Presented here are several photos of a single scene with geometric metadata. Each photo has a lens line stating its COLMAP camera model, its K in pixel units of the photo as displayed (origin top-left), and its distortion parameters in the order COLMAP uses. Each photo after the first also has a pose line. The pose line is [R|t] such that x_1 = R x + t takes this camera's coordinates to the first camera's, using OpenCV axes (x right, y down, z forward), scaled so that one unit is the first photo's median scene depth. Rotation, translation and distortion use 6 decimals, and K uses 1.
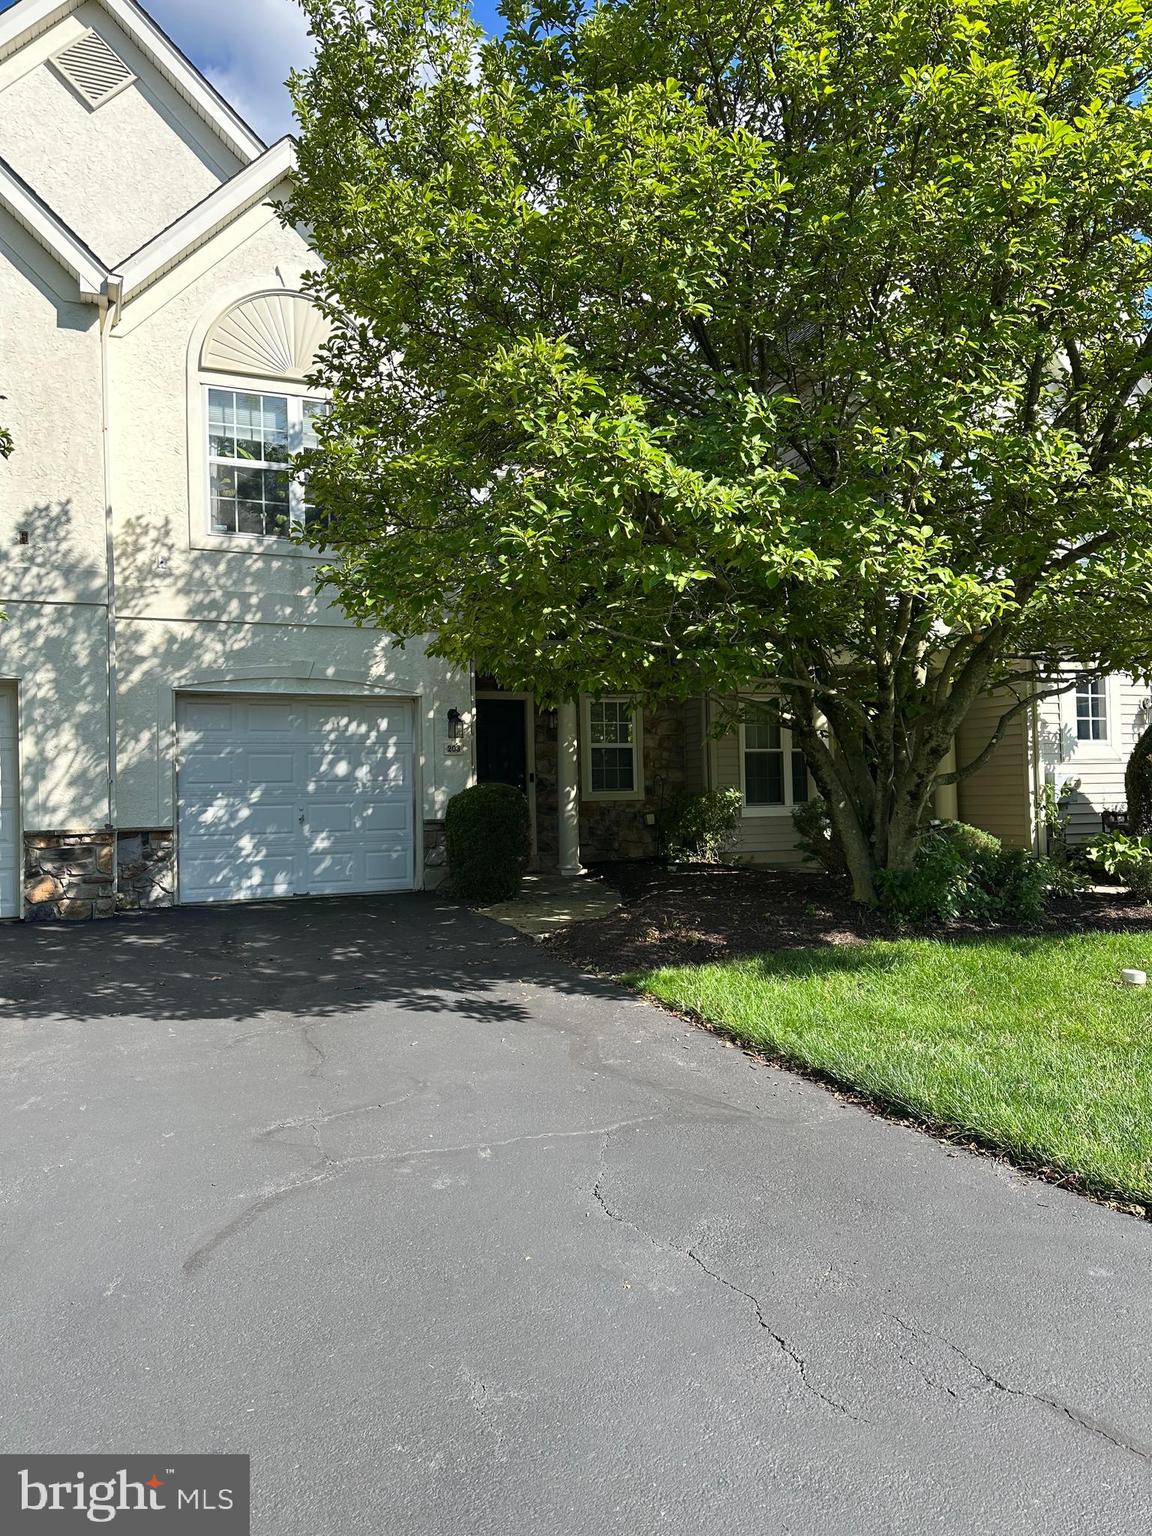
lens RADIAL K [[1072.5, 0, 582.2], [0, 1072.5, 762.2], [0, 0, 1]] dist [0.109581, -0.150561]
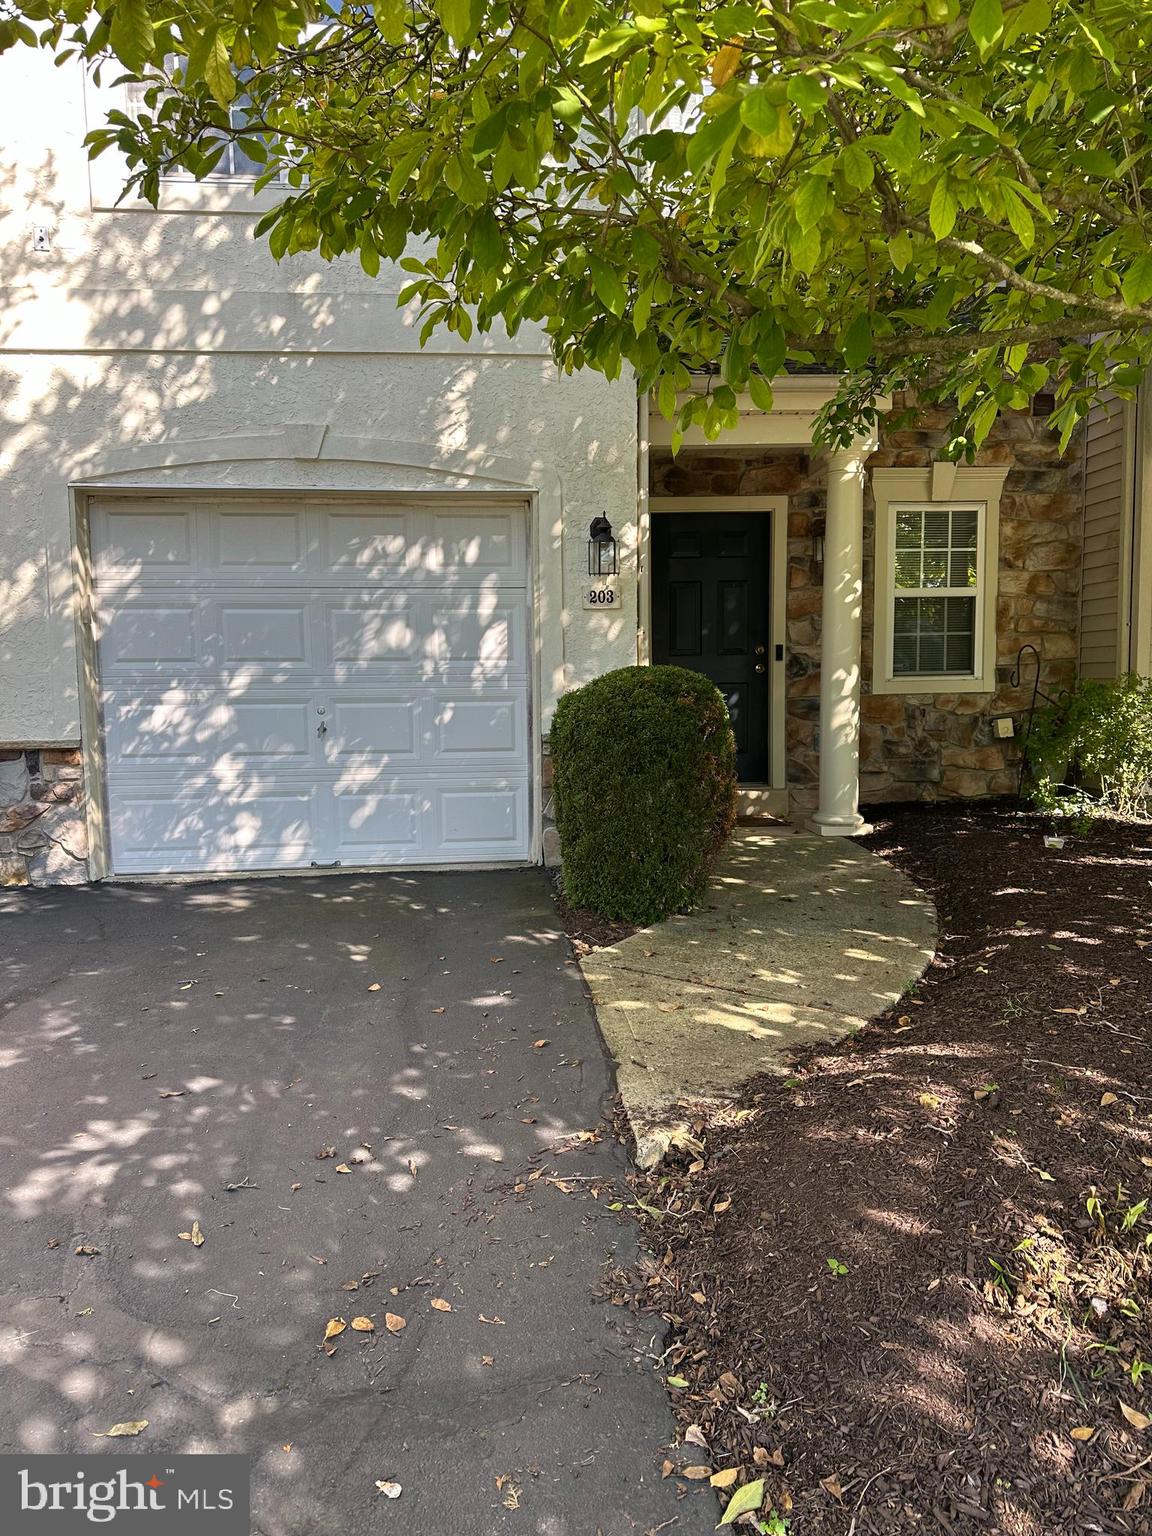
lens RADIAL K [[1072.5, 0, 582.2], [0, 1072.5, 762.2], [0, 0, 1]] dist [0.109581, -0.150561]
pose [[0.957042, 0.031123, -0.288275, 0.023078], [0.003066, 0.993080, 0.117396, 0.006273], [0.289934, -0.113237, 0.950324, 0.529998]]
